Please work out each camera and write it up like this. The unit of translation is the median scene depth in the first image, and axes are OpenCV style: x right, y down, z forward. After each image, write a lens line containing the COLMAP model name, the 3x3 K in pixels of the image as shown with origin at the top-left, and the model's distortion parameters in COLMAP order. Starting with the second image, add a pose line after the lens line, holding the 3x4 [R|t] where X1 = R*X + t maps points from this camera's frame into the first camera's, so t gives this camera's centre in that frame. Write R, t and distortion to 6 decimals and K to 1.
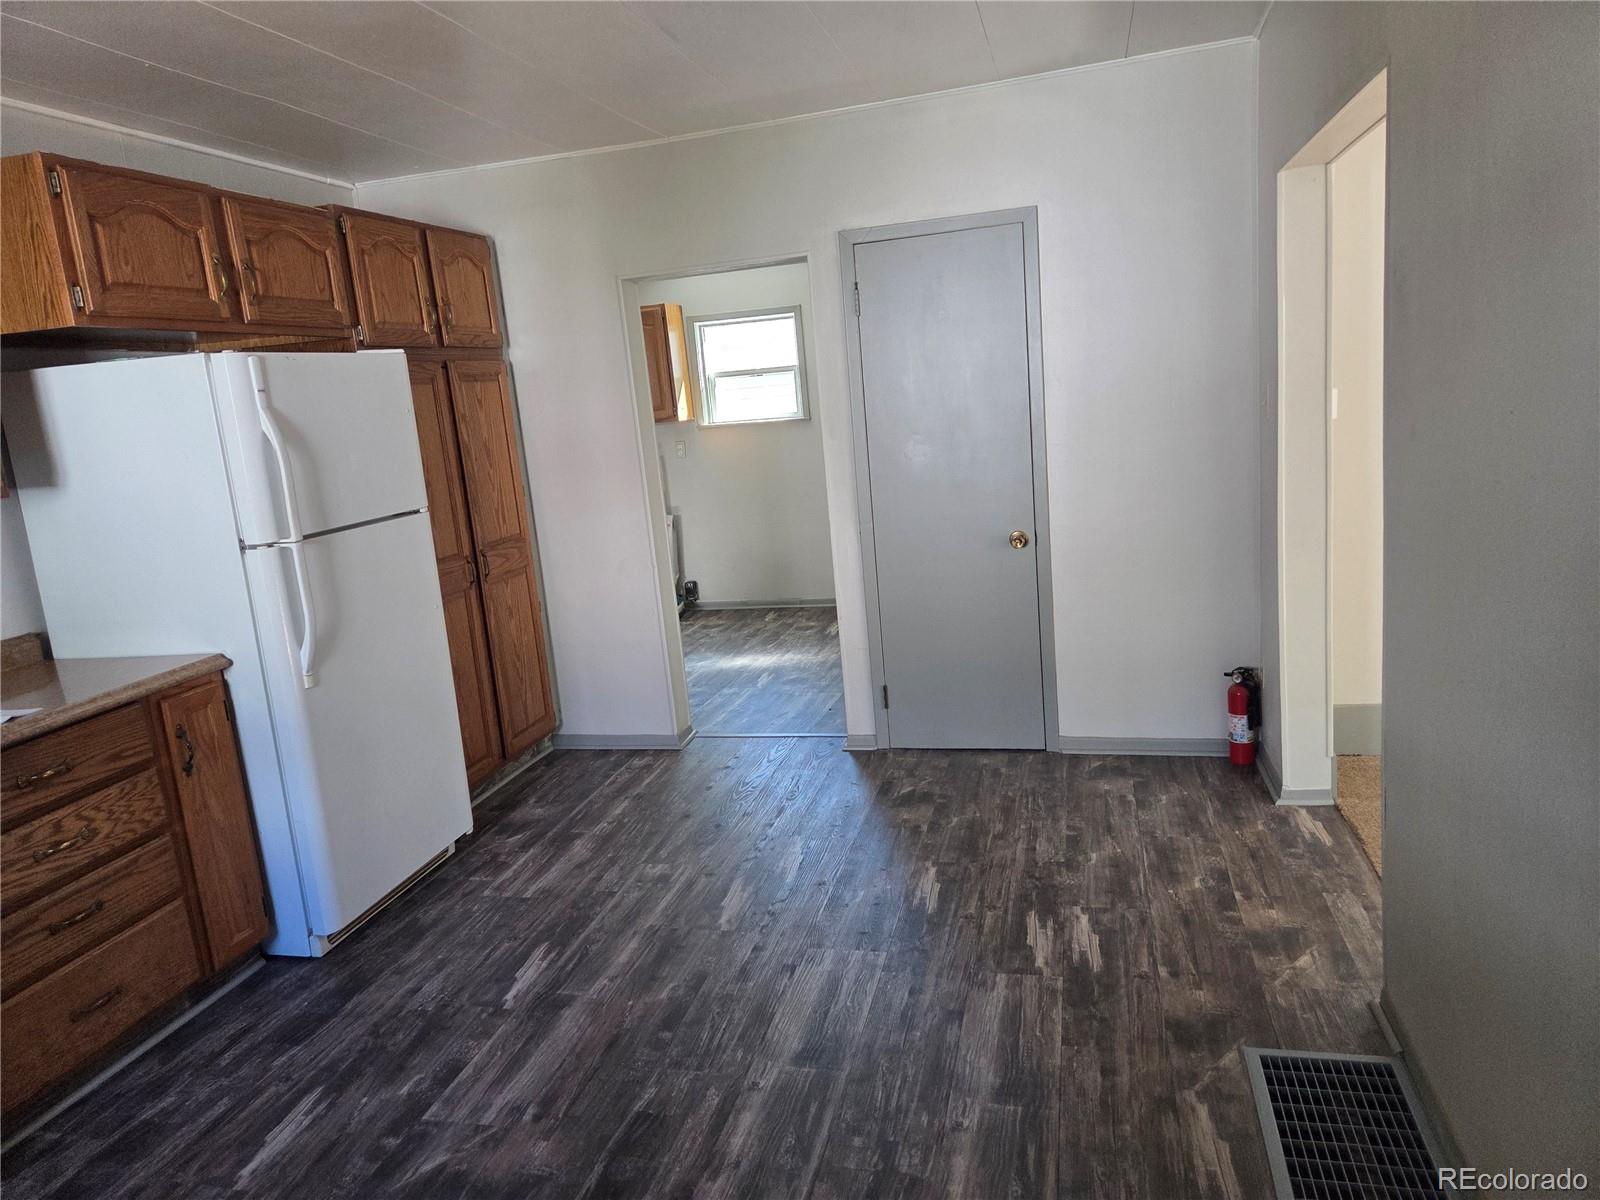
lens RADIAL K [[1081.2, 0, 786.8], [0, 1081.2, 587.3], [0, 0, 1]] dist [0.084959, -0.056656]
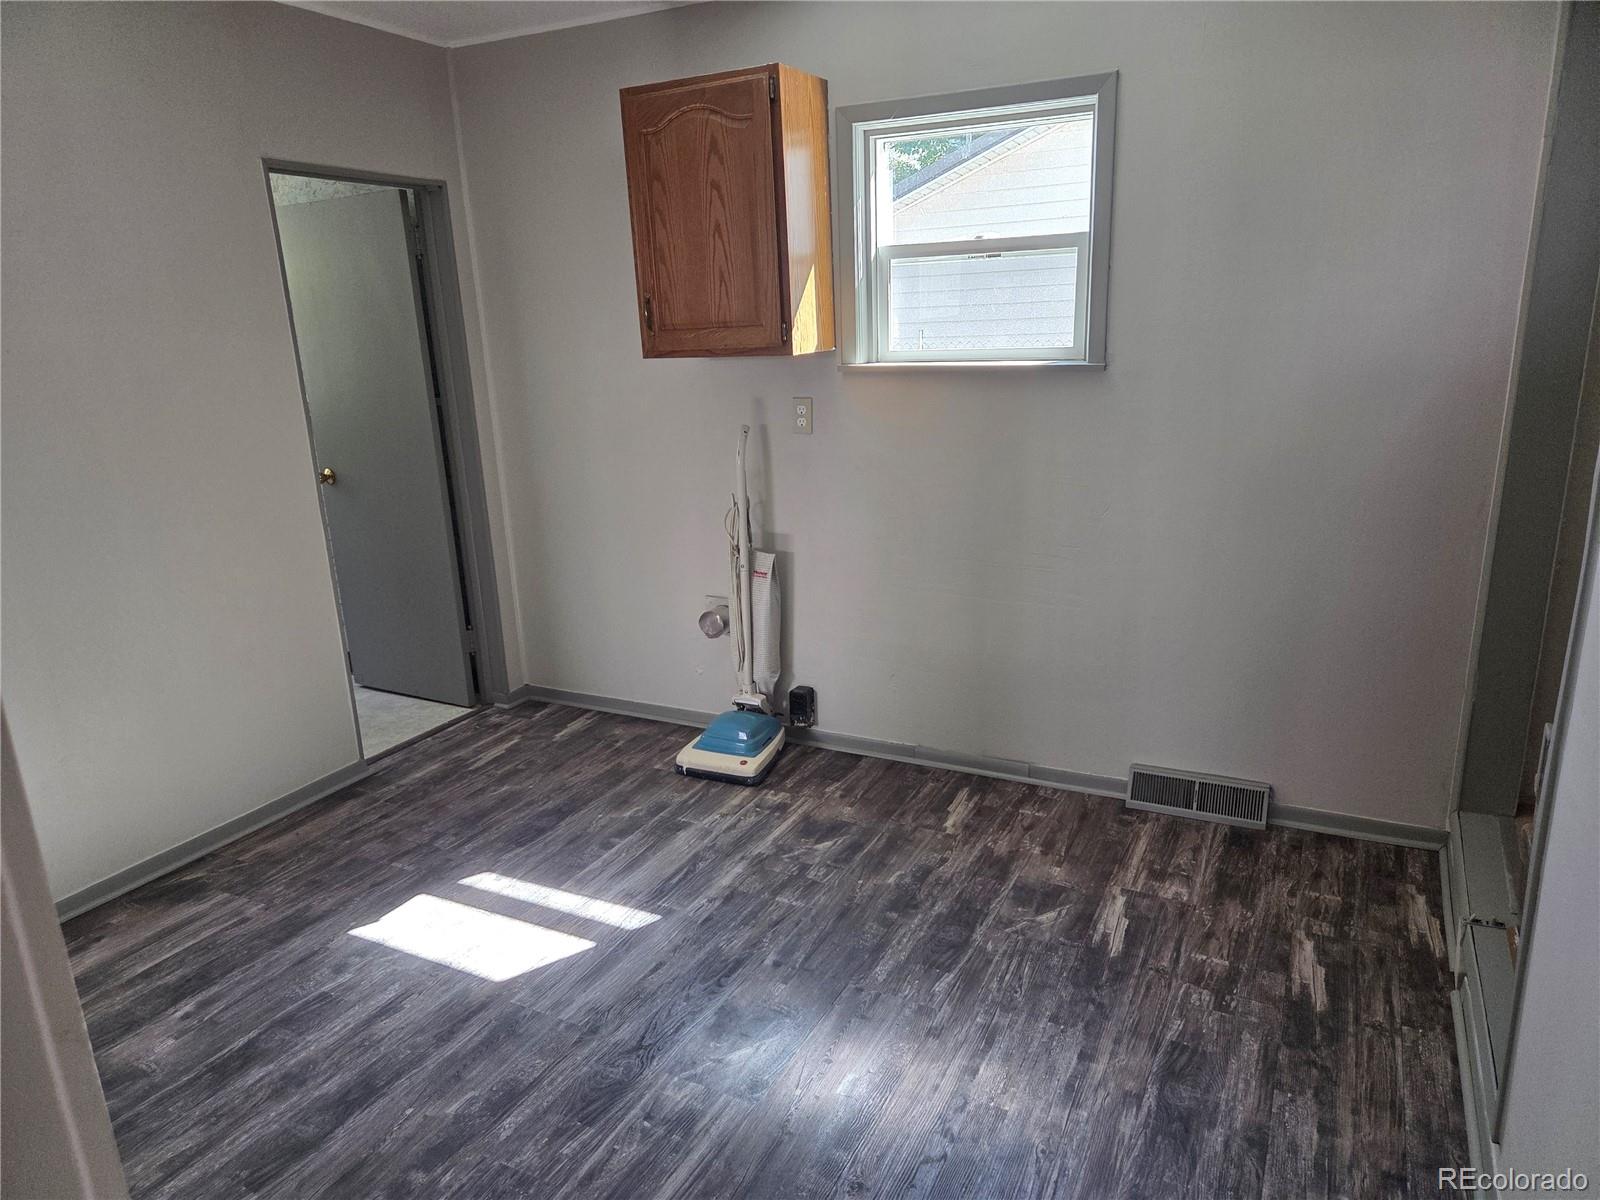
lens RADIAL K [[1081.2, 0, 801.8], [0, 1081.2, 602.5], [0, 0, 1]] dist [0.084959, -0.056656]
pose [[0.979484, 0.103327, -0.173018, -0.039271], [-0.087346, 0.991388, 0.097577, -0.377892], [0.181610, -0.080463, 0.980073, 2.188509]]
